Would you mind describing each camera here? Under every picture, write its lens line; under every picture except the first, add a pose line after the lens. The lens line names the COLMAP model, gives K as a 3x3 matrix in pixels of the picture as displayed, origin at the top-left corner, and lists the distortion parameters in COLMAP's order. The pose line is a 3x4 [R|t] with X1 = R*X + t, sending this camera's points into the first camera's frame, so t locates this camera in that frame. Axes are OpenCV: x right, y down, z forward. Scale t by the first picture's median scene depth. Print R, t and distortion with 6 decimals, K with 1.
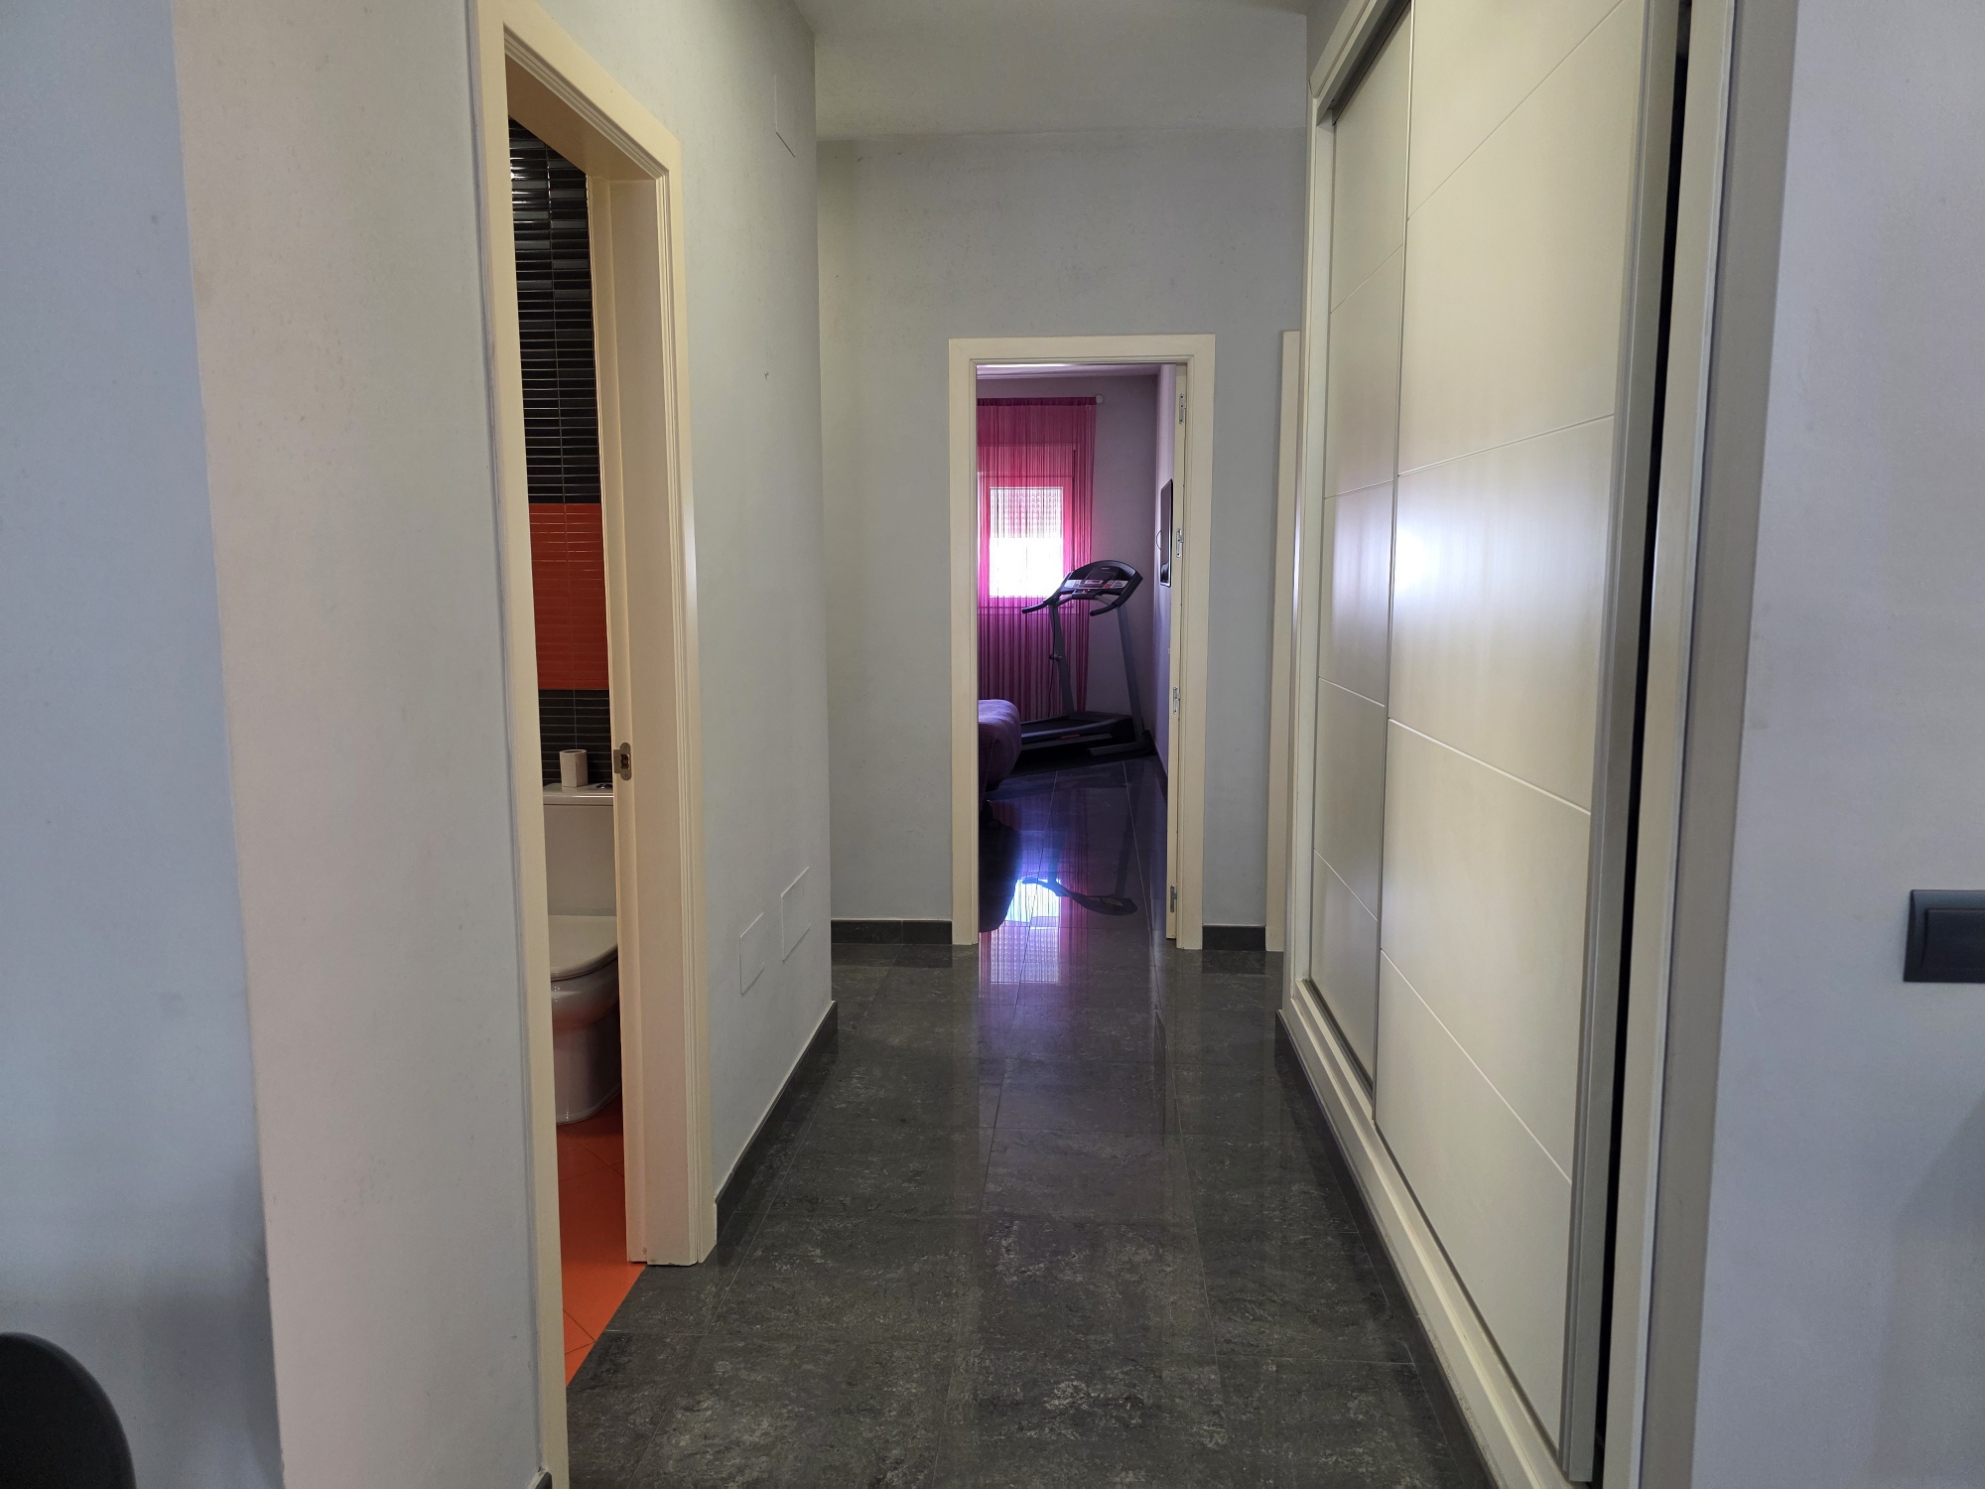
lens RADIAL K [[1329.9, 0, 990.9], [0, 1329.9, 748.7], [0, 0, 1]] dist [0.045946, -0.026747]
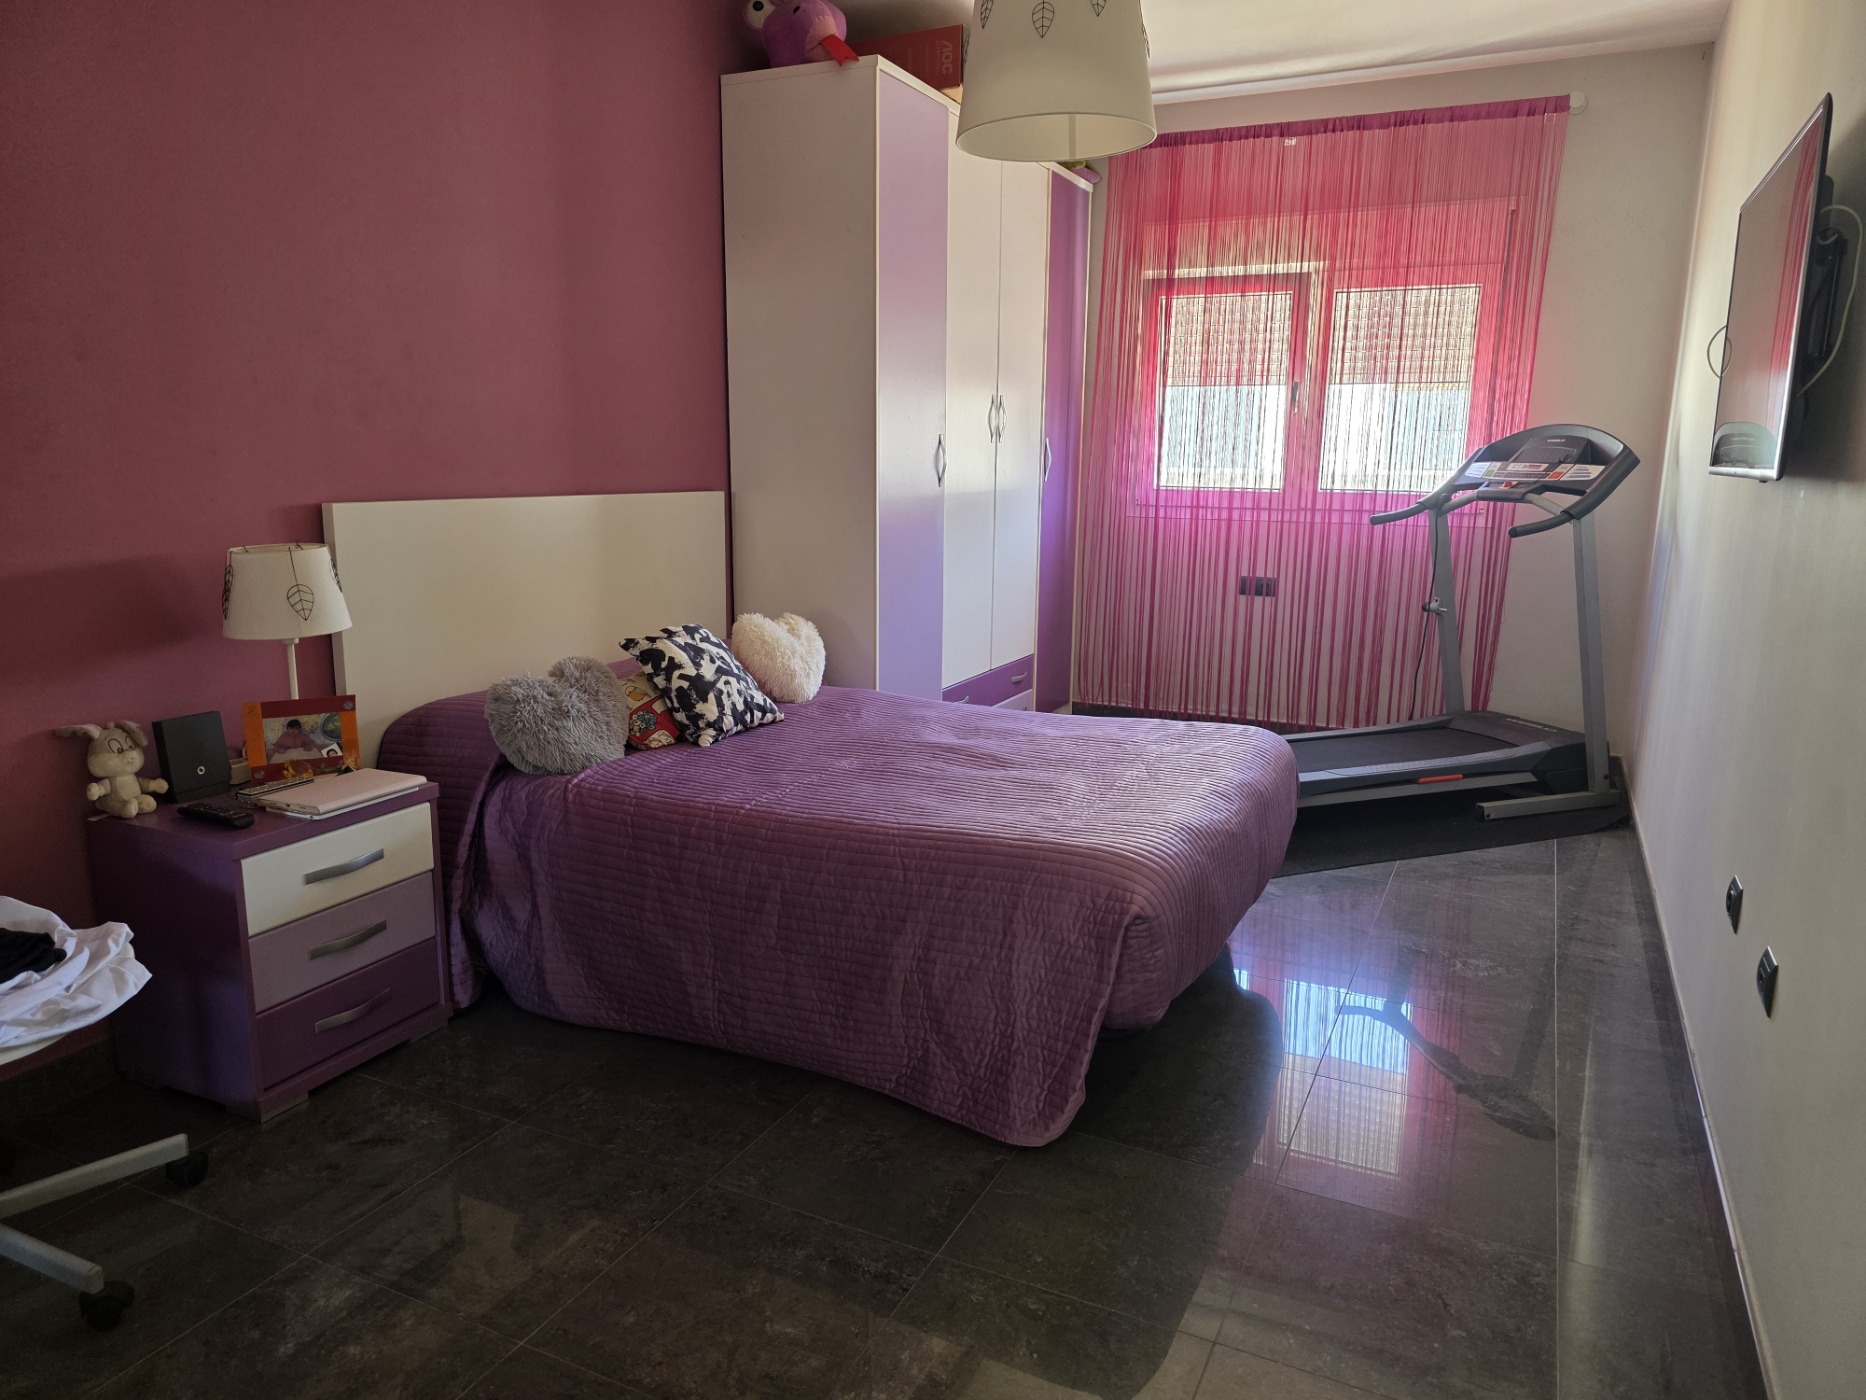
lens RADIAL K [[1250.2, 0, 925.4], [0, 1250.2, 685.5], [0, 0, 1]] dist [0.045946, -0.026747]
pose [[0.930375, 0.082955, -0.357100, 0.041804], [-0.064485, 0.995906, 0.063343, -0.057036], [0.360892, -0.035905, 0.931916, 0.456462]]
